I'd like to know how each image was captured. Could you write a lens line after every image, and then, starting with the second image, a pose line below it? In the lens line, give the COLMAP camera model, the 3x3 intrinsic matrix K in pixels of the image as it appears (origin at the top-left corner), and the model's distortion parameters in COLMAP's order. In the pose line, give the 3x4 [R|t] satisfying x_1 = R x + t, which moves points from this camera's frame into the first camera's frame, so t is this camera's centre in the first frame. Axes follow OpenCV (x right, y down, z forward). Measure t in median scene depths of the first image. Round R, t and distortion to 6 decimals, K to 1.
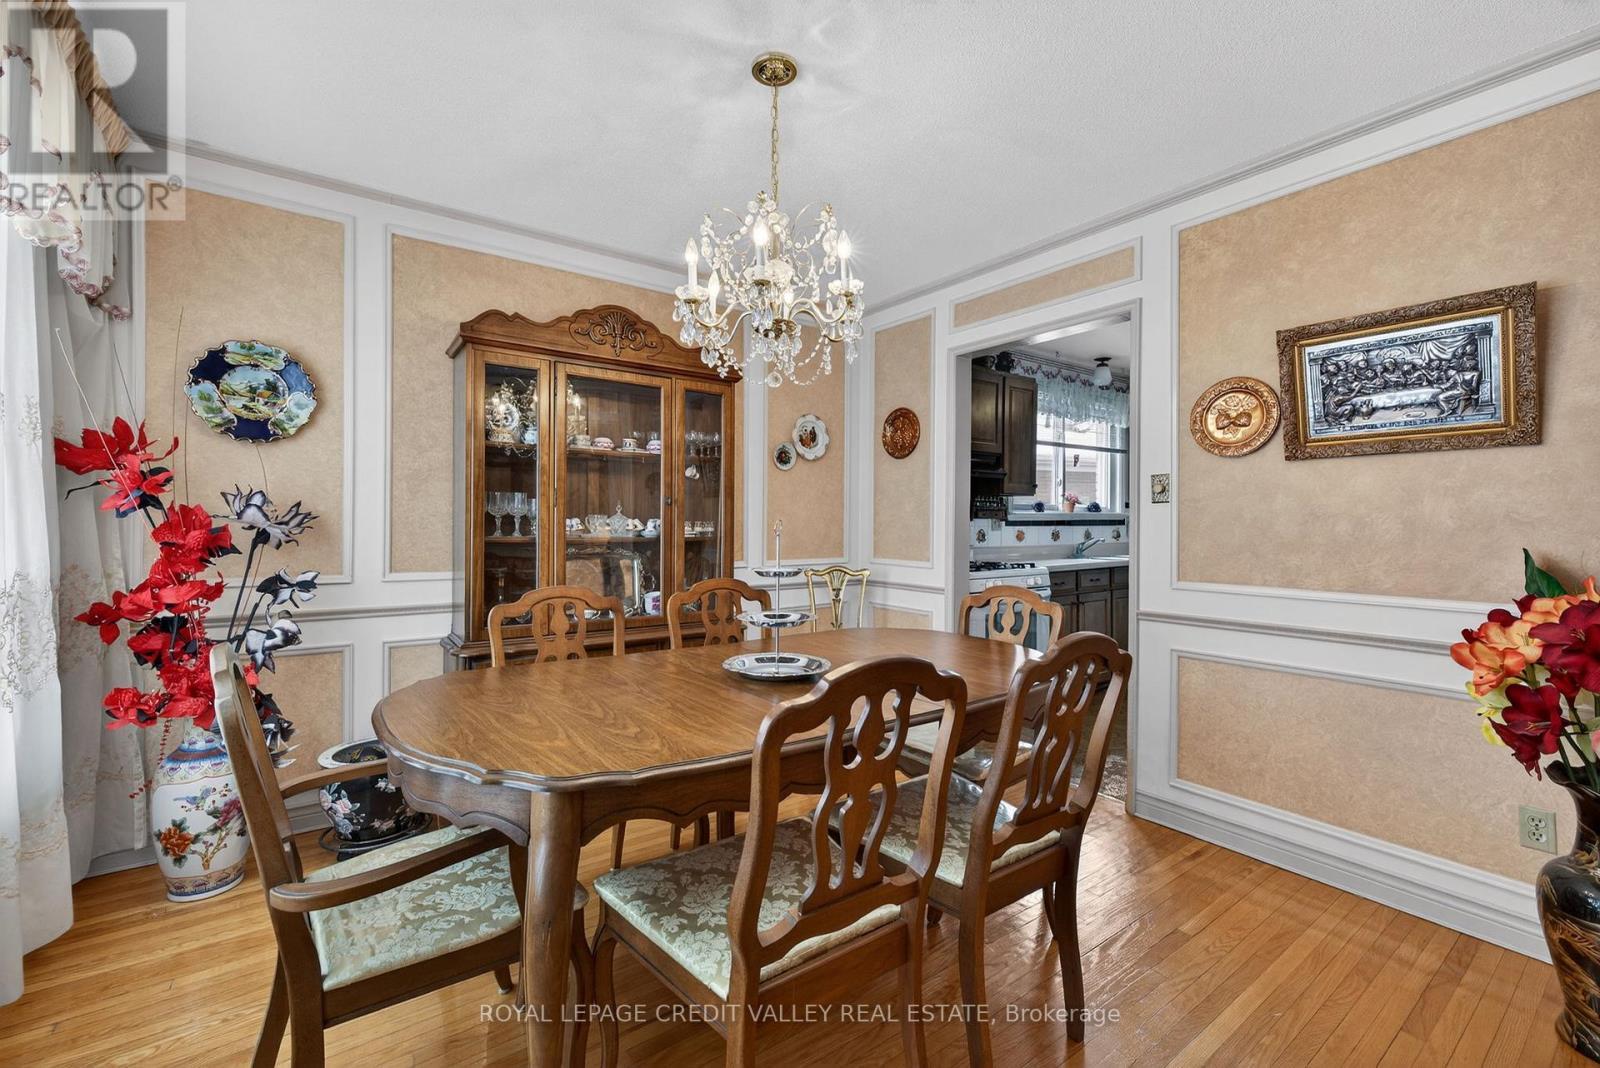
lens RADIAL K [[660.3, 0, 800.0], [0, 660.3, 534.0], [0, 0, 1]] dist [-0.002210, -0.000482]
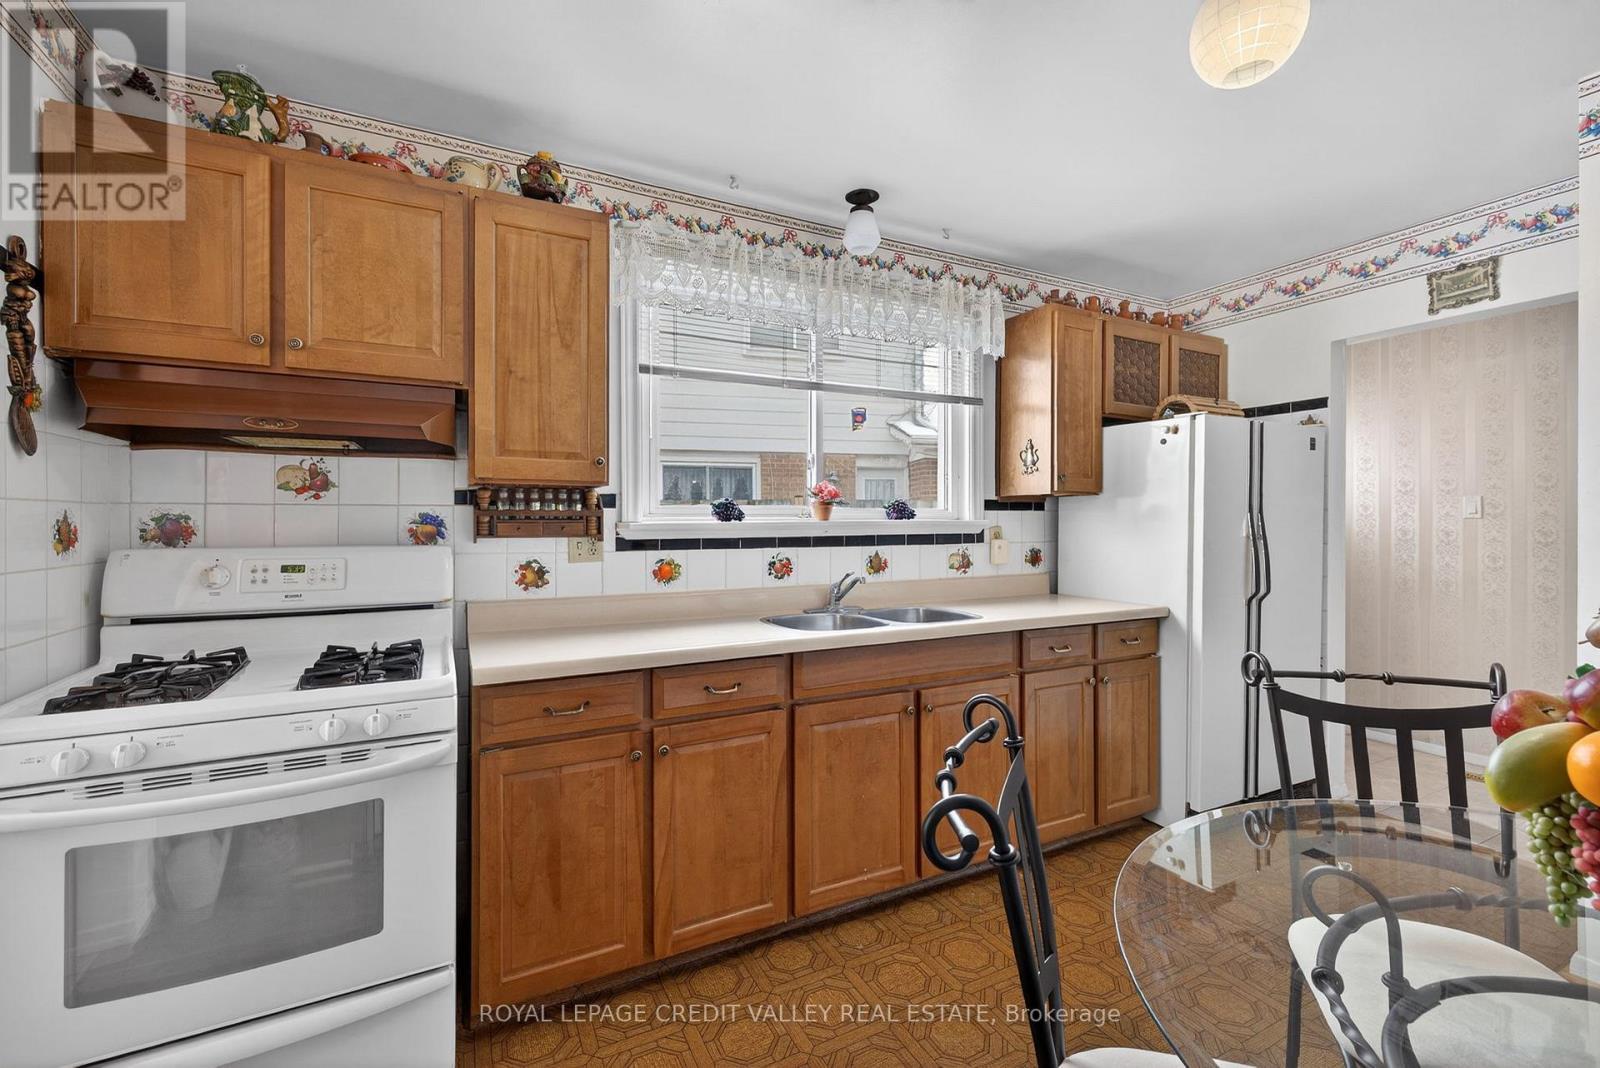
lens RADIAL K [[674.8, 0, 794.3], [0, 674.8, 522.2], [0, 0, 1]] dist [0.013761, 0.000220]
pose [[0.990820, -0.001057, -0.135182, 0.444038], [-0.001100, 0.999873, -0.015879, -0.022397], [0.135182, 0.015882, 0.990694, 0.479217]]
